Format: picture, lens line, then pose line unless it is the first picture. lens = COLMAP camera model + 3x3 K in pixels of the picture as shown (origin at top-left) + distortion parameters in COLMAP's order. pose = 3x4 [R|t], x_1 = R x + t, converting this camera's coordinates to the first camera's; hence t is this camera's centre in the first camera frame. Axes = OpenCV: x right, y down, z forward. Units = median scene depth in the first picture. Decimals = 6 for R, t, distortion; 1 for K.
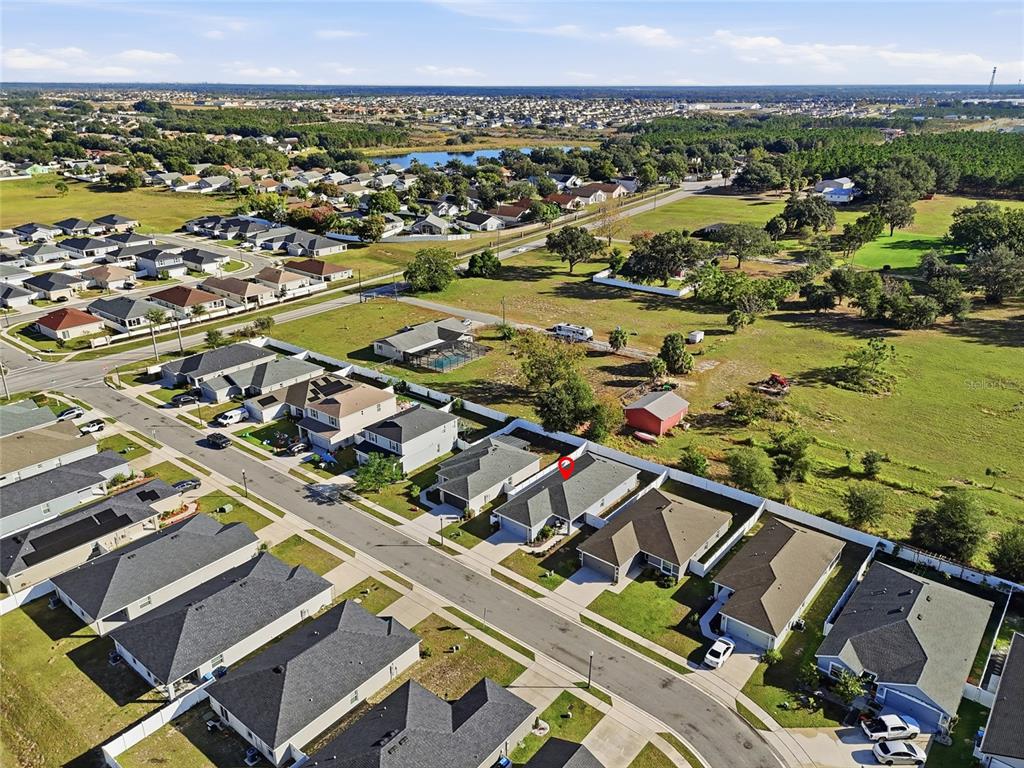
lens RADIAL K [[748.6, 0, 518.4], [0, 748.6, 382.8], [0, 0, 1]] dist [0.116040, -0.145865]
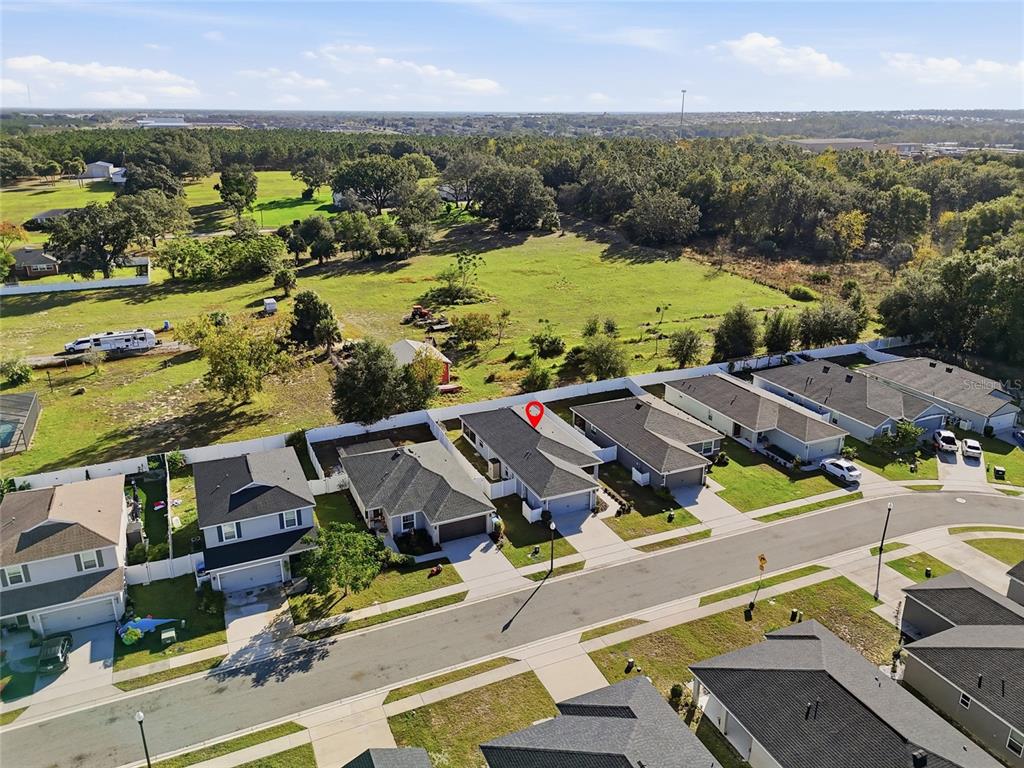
lens RADIAL K [[748.6, 0, 518.4], [0, 748.6, 382.8], [0, 0, 1]] dist [0.116040, -0.145865]
pose [[0.454838, -0.305736, 0.836450, -0.588078], [0.328247, 0.930653, 0.161677, -0.048135], [-0.827874, 0.201026, 0.523653, 0.628568]]
